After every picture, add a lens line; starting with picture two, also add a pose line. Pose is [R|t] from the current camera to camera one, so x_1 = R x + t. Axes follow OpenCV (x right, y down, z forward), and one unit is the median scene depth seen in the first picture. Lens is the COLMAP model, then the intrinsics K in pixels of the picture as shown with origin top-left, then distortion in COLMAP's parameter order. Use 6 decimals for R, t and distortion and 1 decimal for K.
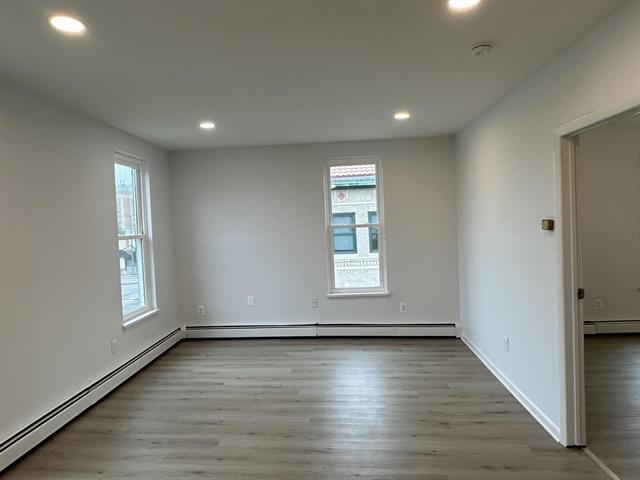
lens RADIAL K [[421.7, 0, 320.0], [0, 421.7, 240.0], [0, 0, 1]] dist [-0.002652, -0.001978]
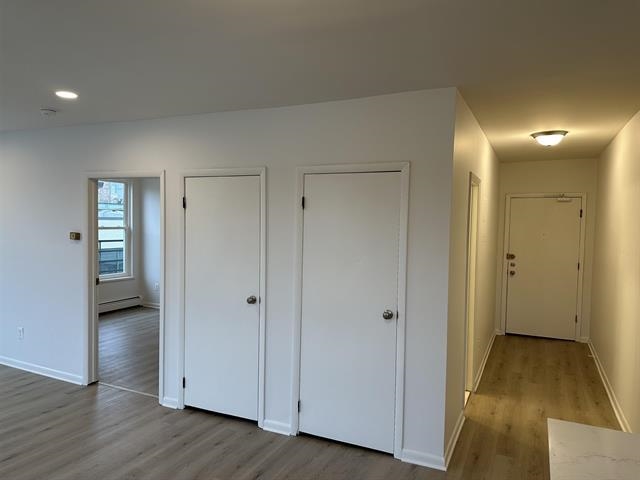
lens RADIAL K [[452.5, 0, 321.2], [0, 452.5, 228.6], [0, 0, 1]] dist [0.091343, -0.105712]
pose [[0.353310, 0.025228, 0.935166, -0.667195], [-0.000462, 0.999641, -0.026793, -0.021116], [-0.935506, 0.009034, 0.353195, -0.362434]]
